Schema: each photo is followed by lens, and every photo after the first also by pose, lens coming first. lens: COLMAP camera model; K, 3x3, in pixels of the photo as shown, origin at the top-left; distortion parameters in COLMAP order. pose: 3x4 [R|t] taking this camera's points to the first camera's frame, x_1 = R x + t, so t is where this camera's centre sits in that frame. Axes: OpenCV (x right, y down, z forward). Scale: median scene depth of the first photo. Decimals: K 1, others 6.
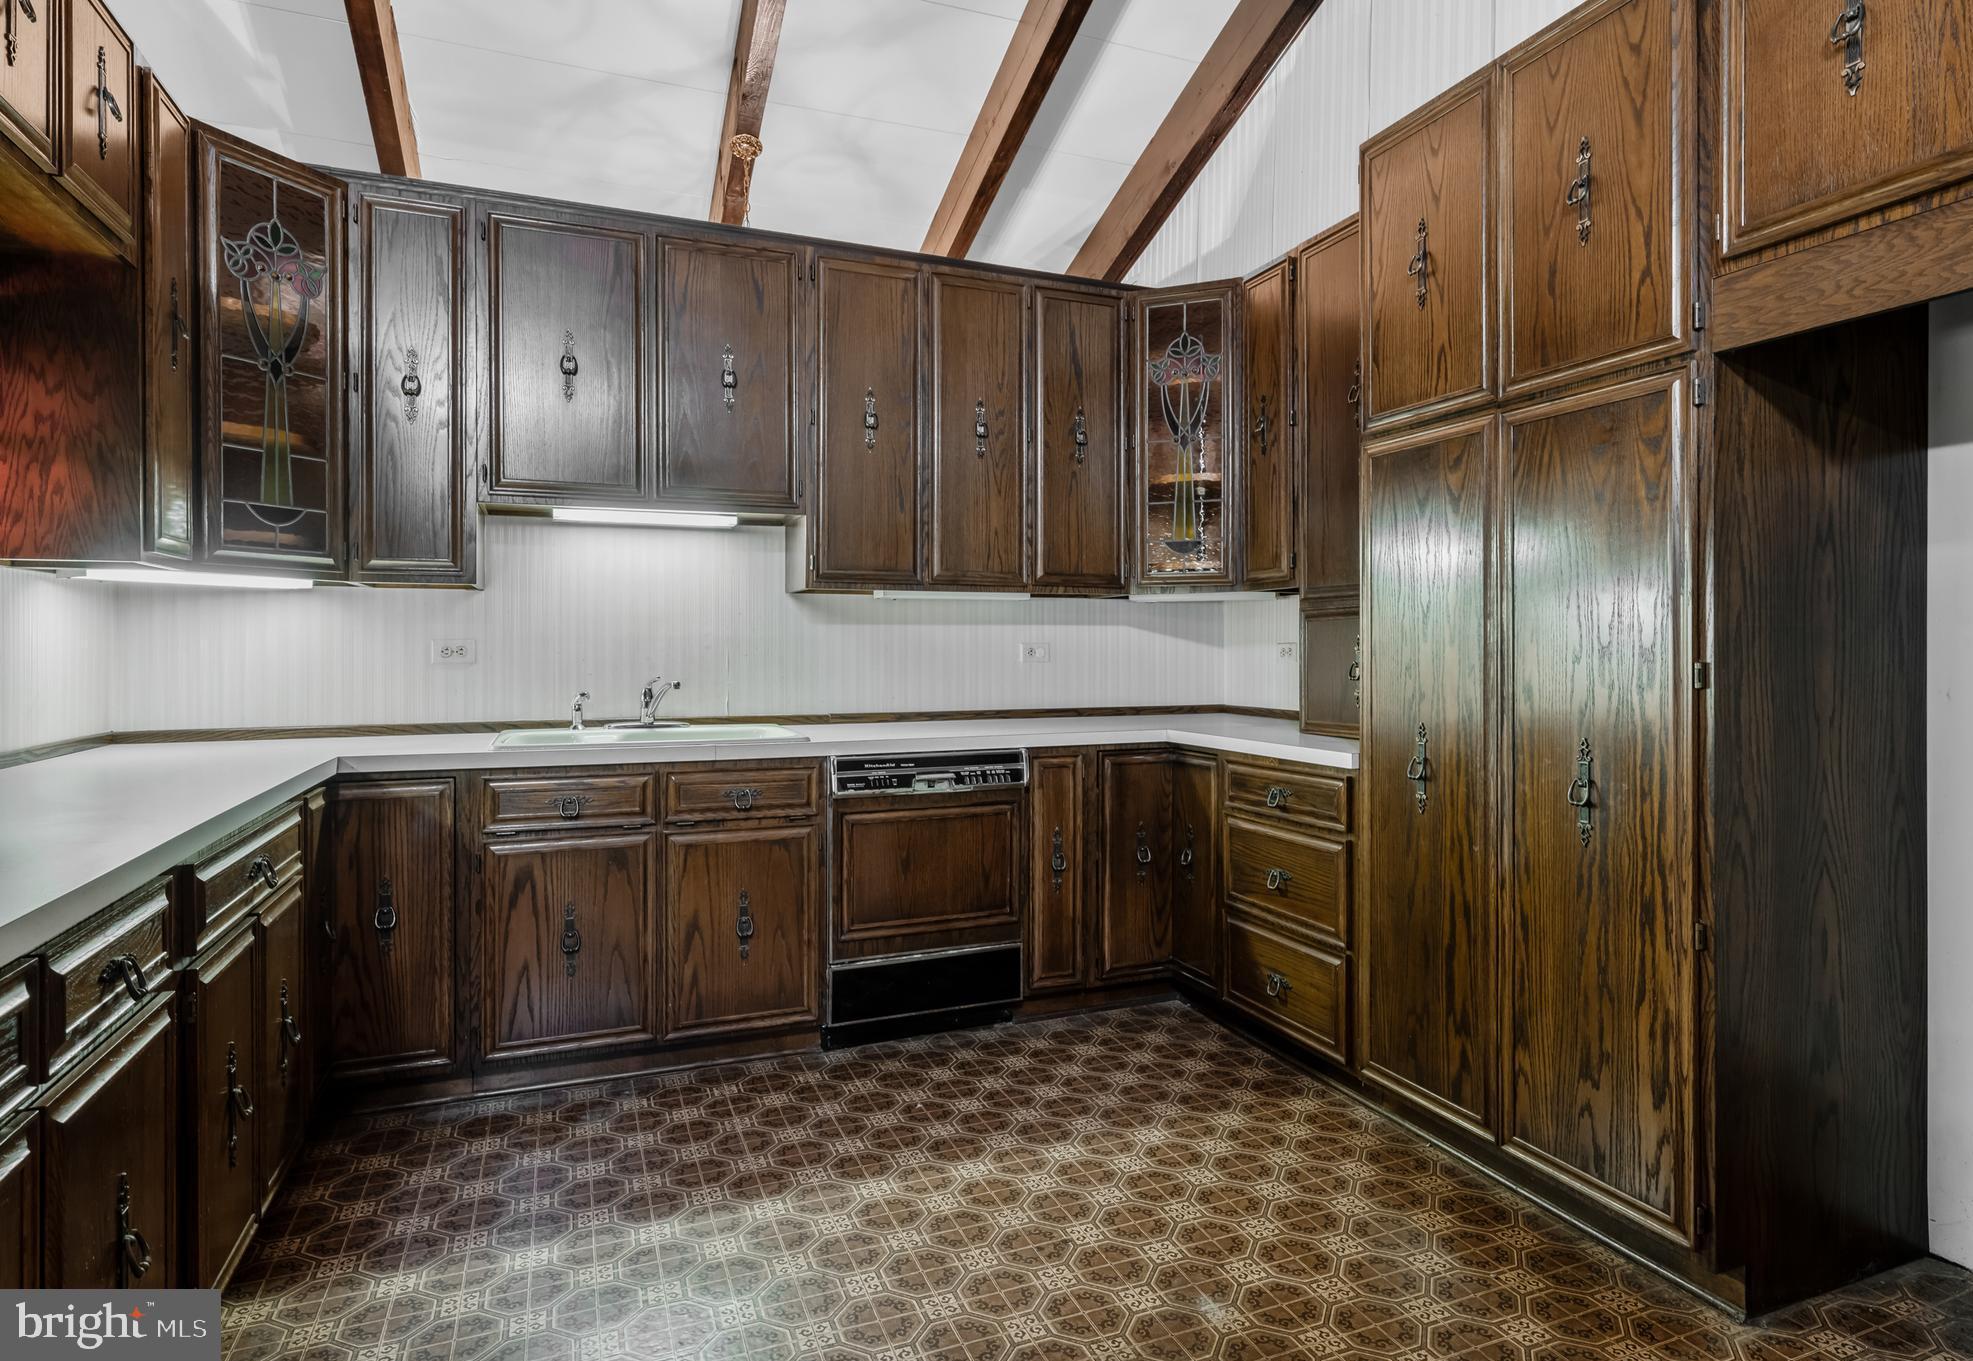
lens RADIAL K [[1151.3, 0, 1105.5], [0, 1151.3, 640.8], [0, 0, 1]] dist [0.006507, -0.000495]
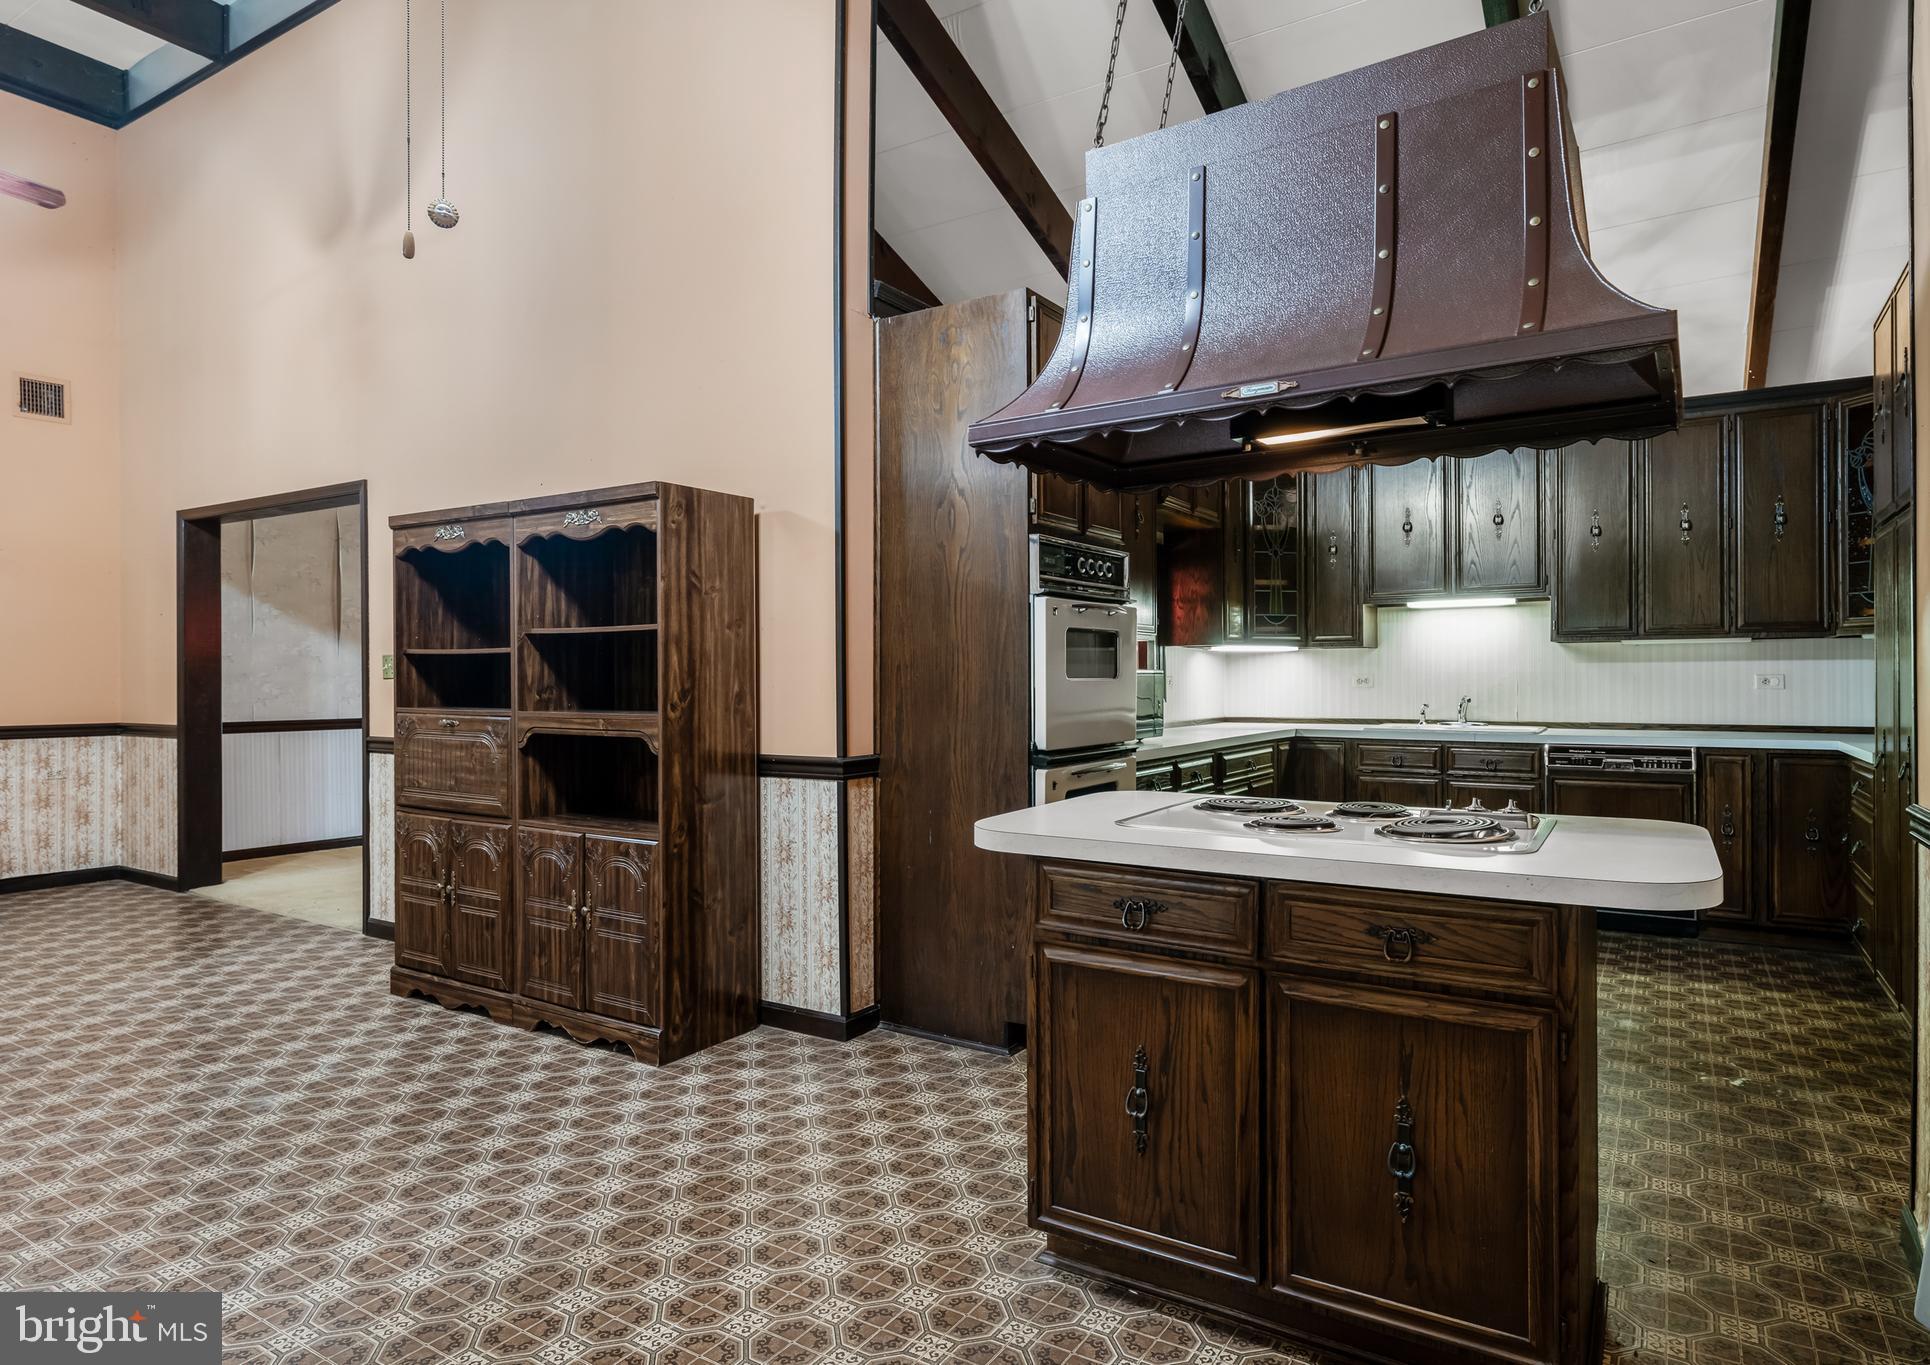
lens RADIAL K [[1096.7, 0, 966.3], [0, 1096.7, 681.2], [0, 0, 1]] dist [-0.000090, 0.000163]
pose [[0.544254, -0.001375, -0.838920, 0.602063], [0.005065, 0.999986, 0.001648, 0.003309], [0.838906, -0.005146, 0.544253, -0.534852]]
